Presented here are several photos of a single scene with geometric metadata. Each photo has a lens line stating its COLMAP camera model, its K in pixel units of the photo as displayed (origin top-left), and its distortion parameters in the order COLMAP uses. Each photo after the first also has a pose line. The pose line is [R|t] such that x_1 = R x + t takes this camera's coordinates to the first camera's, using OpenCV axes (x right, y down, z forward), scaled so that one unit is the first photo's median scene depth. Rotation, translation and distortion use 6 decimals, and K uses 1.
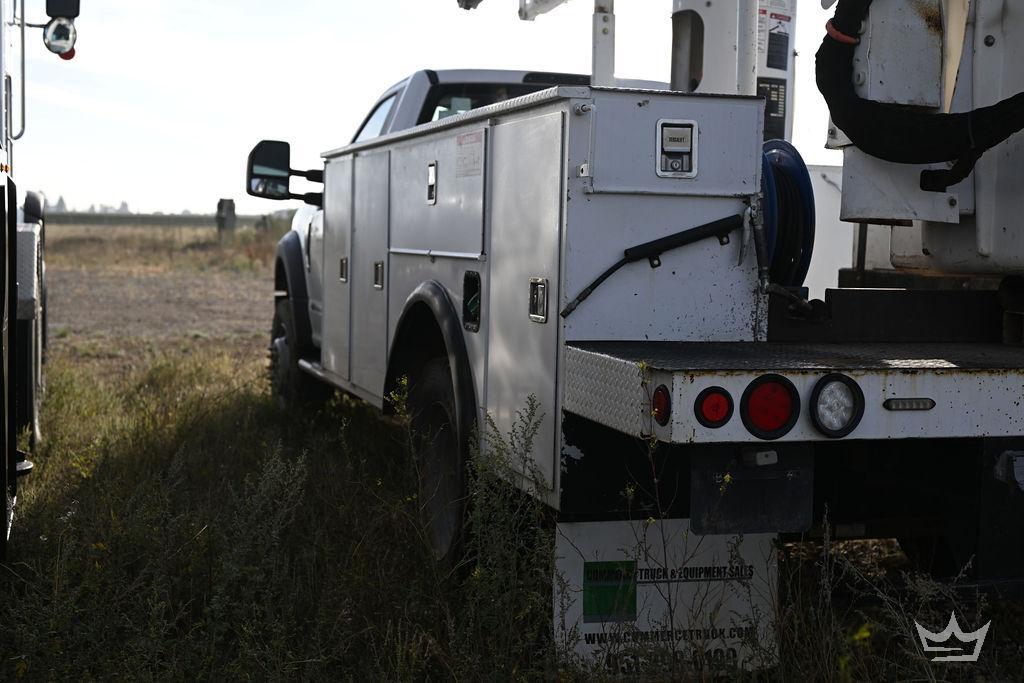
lens RADIAL K [[1489.5, 0, 505.7], [0, 1489.5, 343.2], [0, 0, 1]] dist [-0.043082, 0.000000]
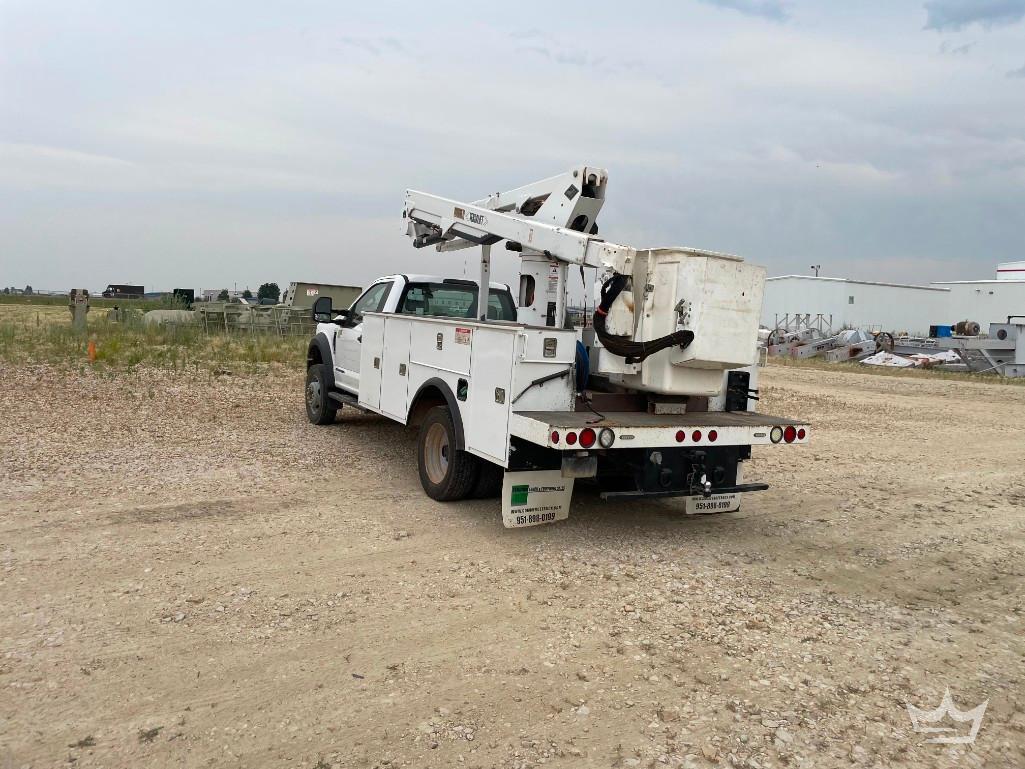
lens RADIAL K [[781.6, 0, 532.1], [0, 781.6, 356.7], [0, 0, 1]] dist [0.051653, -0.061885]
pose [[0.970145, 0.032862, 0.240290, -0.300017], [-0.031428, 0.999458, -0.009798, -0.096538], [-0.240482, 0.001954, 0.970652, -0.529882]]
